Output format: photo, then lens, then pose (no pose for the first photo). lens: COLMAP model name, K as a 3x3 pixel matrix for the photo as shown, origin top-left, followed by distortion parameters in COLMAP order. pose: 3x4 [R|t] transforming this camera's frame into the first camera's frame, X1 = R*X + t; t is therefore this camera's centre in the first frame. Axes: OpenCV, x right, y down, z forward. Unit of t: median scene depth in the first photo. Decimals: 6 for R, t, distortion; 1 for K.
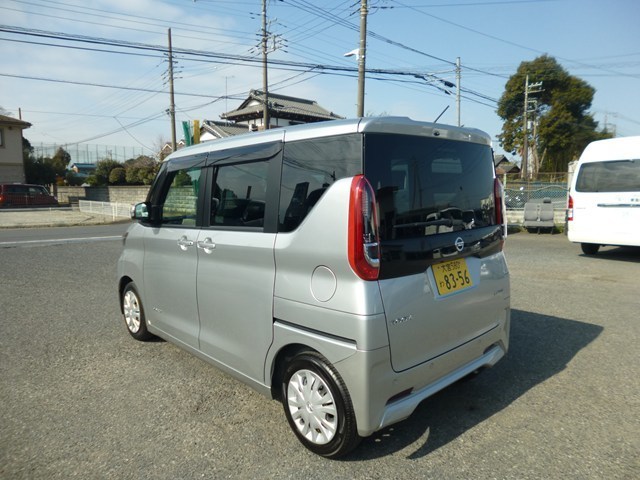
lens RADIAL K [[452.3, 0, 321.4], [0, 452.3, 237.5], [0, 0, 1]] dist [-0.044387, 0.005800]
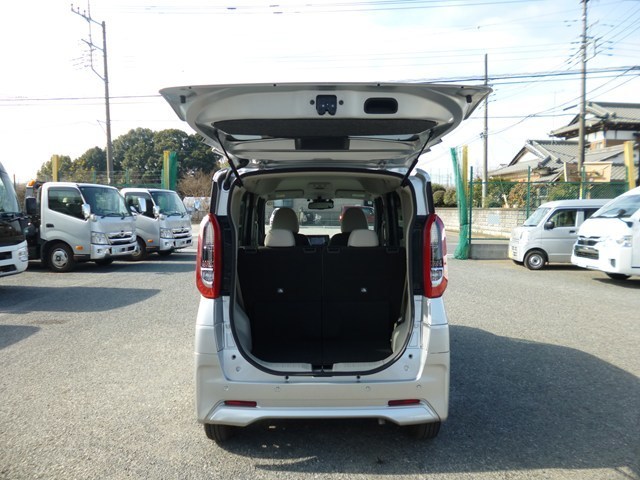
lens RADIAL K [[452.3, 0, 321.4], [0, 452.3, 237.5], [0, 0, 1]] dist [-0.044387, 0.005800]
pose [[0.737758, 0.050005, -0.673211, 0.099267], [-0.080986, 0.996606, -0.014725, -0.006782], [0.670190, 0.065384, 0.739304, 0.023641]]
